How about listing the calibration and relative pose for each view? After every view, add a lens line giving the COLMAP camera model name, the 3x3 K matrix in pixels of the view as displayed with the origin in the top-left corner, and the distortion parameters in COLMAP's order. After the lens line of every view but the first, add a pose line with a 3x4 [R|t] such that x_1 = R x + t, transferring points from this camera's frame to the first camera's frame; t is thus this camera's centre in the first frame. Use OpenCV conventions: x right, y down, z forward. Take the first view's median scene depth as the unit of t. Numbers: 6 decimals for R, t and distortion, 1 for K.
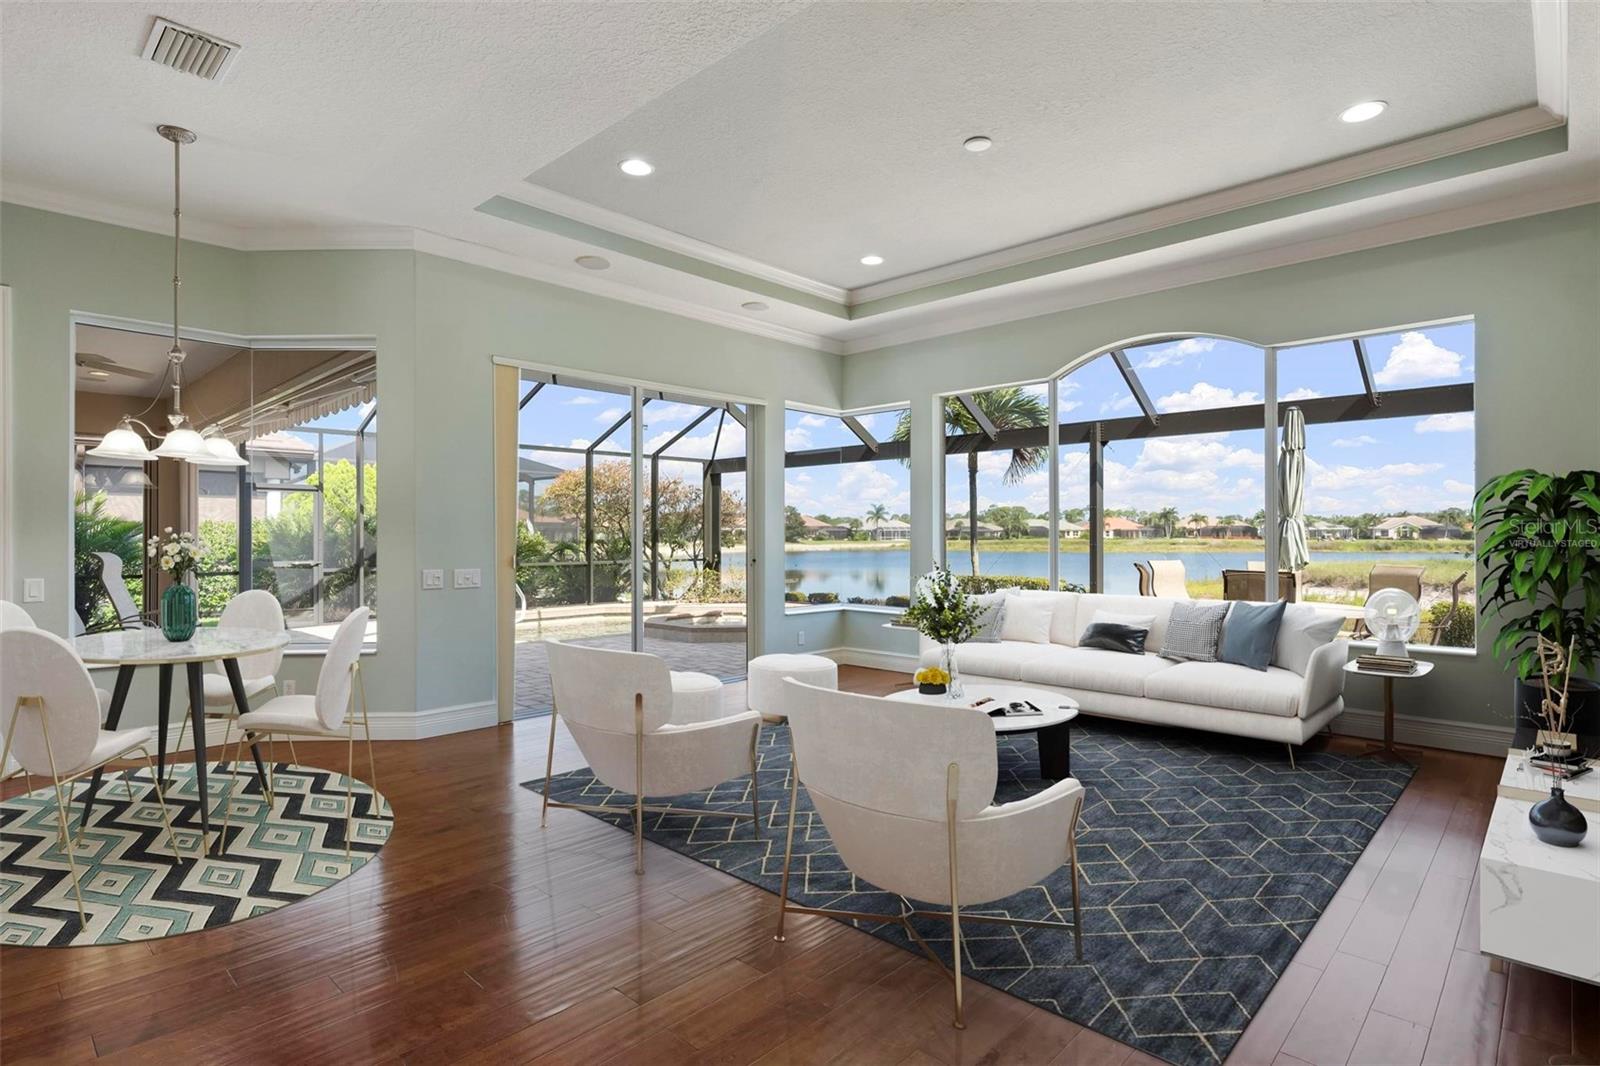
lens RADIAL K [[805.9, 0, 804.0], [0, 805.9, 534.2], [0, 0, 1]] dist [-0.004419, 0.001209]
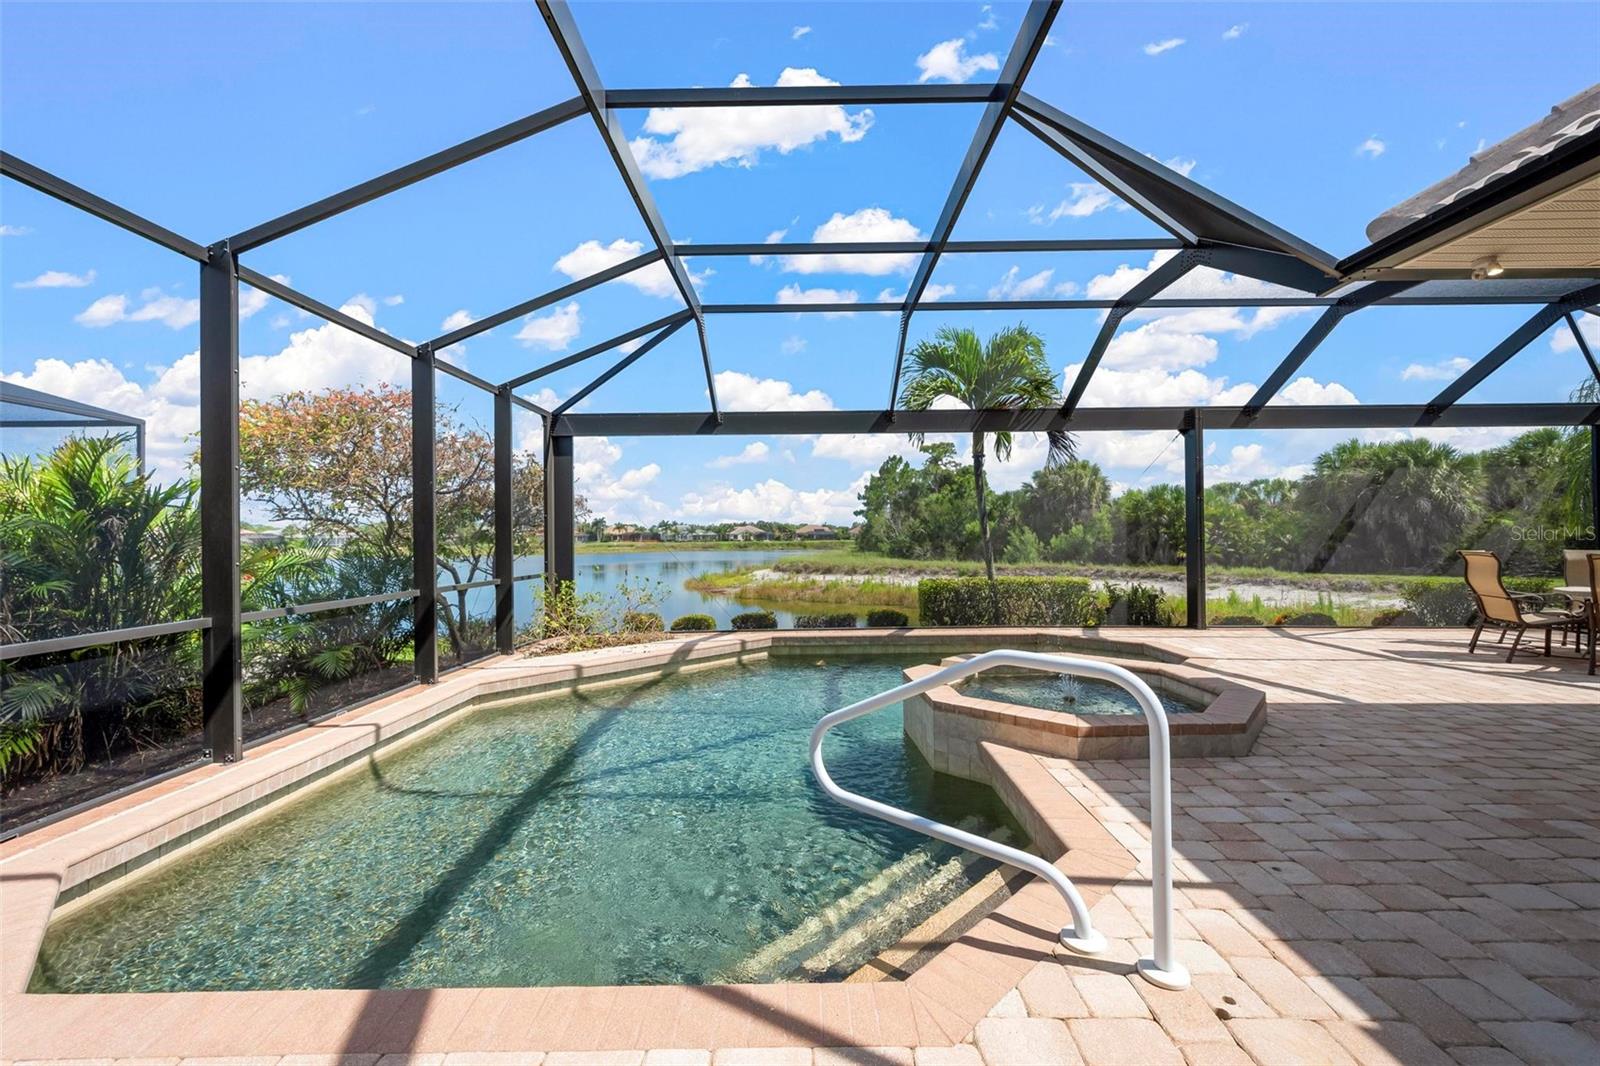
lens RADIAL K [[649.2, 0, 803.4], [0, 649.2, 532.3], [0, 0, 1]] dist [-0.001537, -0.000450]
pose [[0.725579, -0.001671, 0.688137, -0.350011], [0.009552, 0.999925, -0.007644, 0.005358], [-0.688073, 0.012119, 0.725540, 0.551983]]
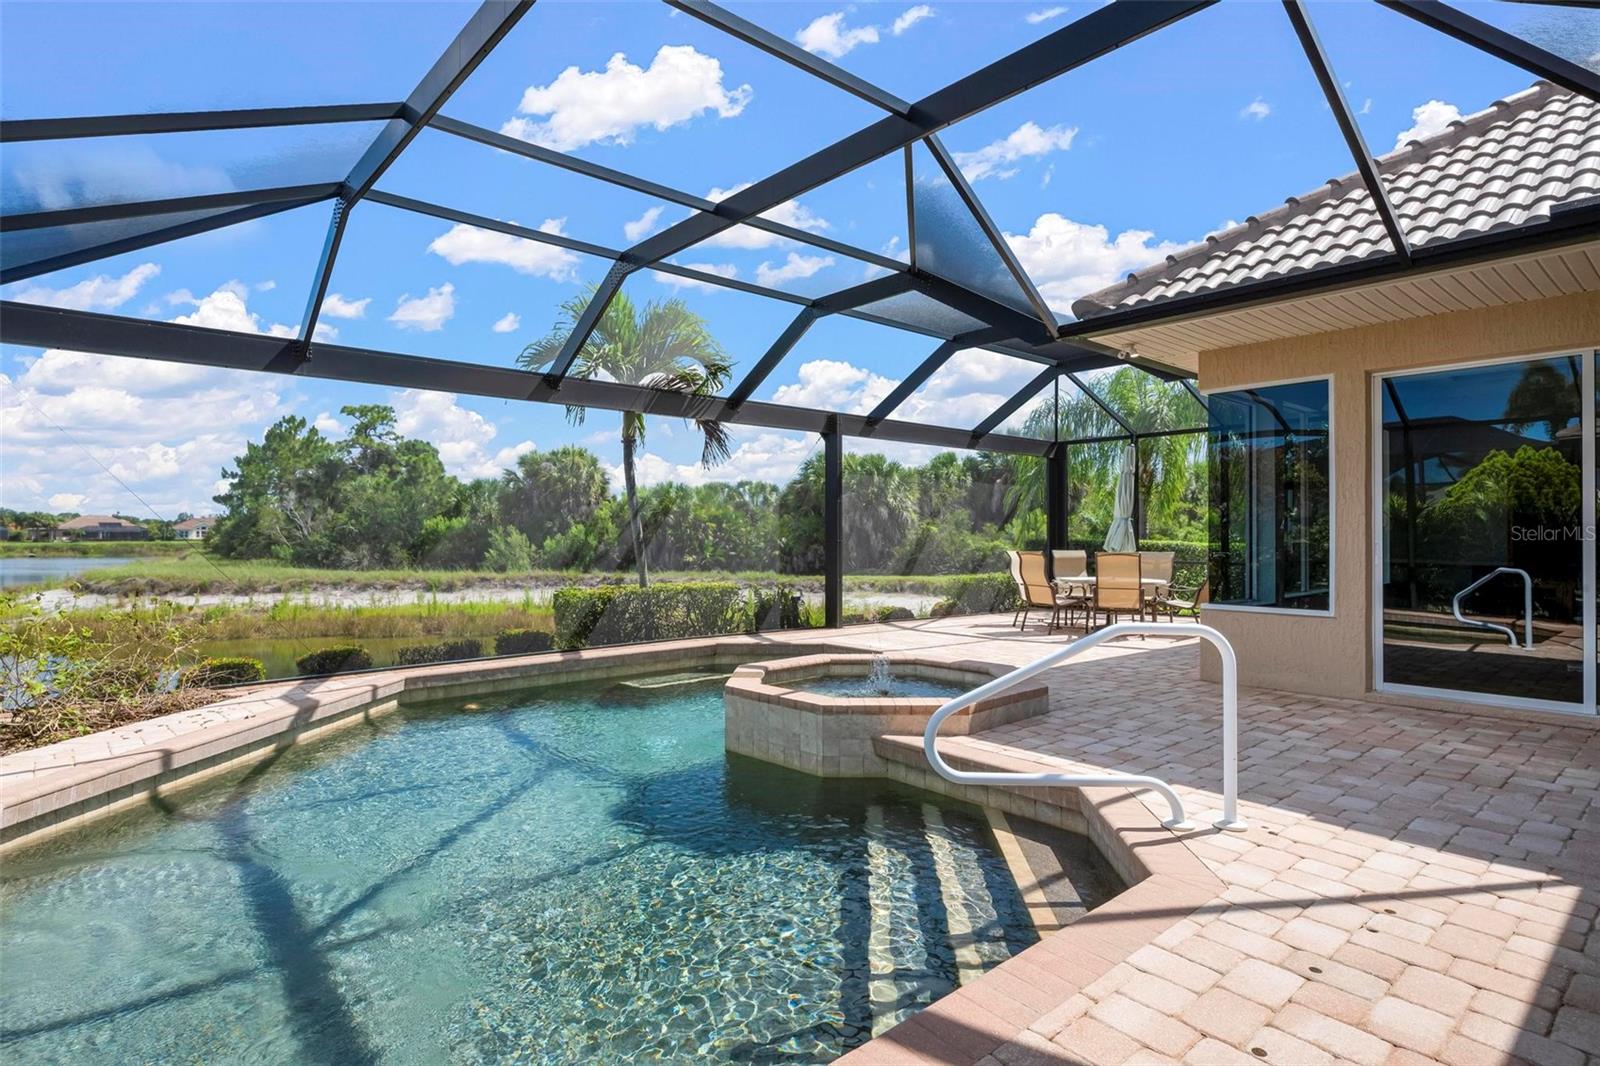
lens RADIAL K [[835.7, 0, 800.0], [0, 835.7, 533.0], [0, 0, 1]] dist [-0.000833, -0.000295]
pose [[0.089126, 0.003584, 0.996014, -0.456627], [0.000143, 0.999993, -0.003612, 0.005809], [-0.996020, 0.000464, 0.089125, 0.685605]]
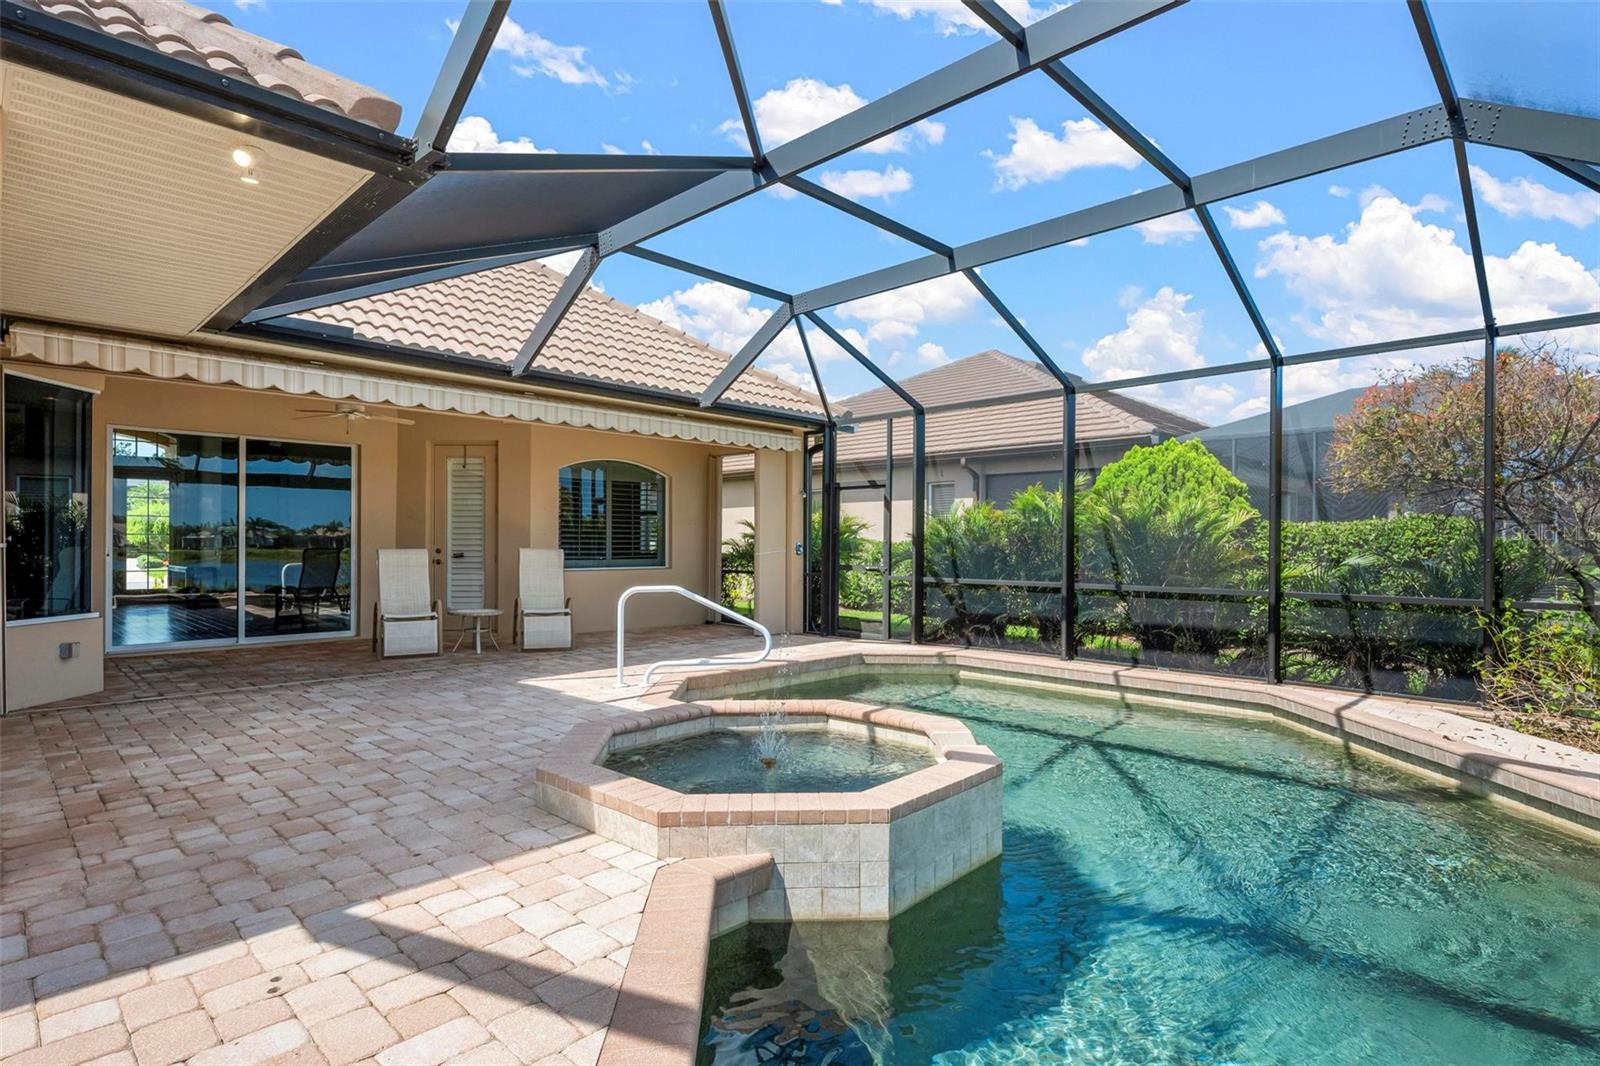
lens RADIAL K [[805.9, 0, 804.0], [0, 805.9, 534.2], [0, 0, 1]] dist [-0.004419, 0.001209]
pose [[-0.012082, -0.008025, -0.999895, 0.207536], [-0.003799, 0.999961, -0.007980, 0.004016], [0.999920, 0.003702, -0.012112, 0.695432]]
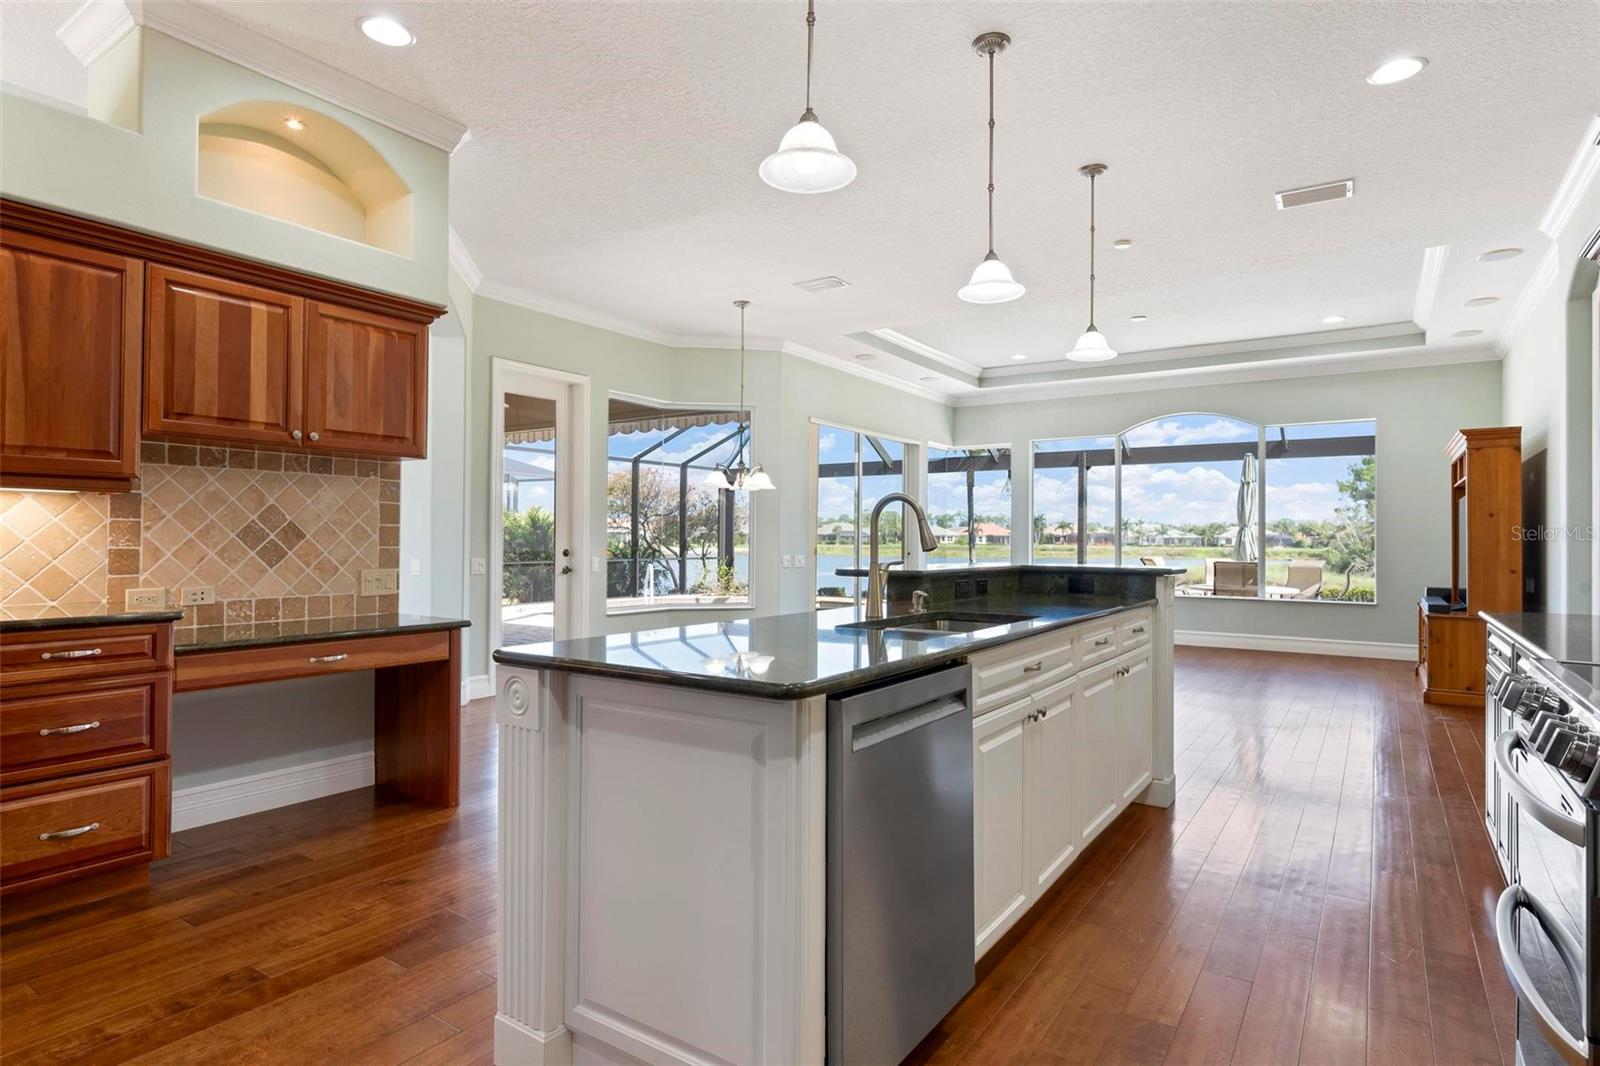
lens RADIAL K [[842.0, 0, 804.8], [0, 842.0, 533.9], [0, 0, 1]] dist [-0.003459, -0.000273]
pose [[0.986919, 0.010375, 0.160883, -0.212247], [-0.009649, 0.999939, -0.005297, 0.003379], [-0.160929, 0.003675, 0.986959, -0.190679]]
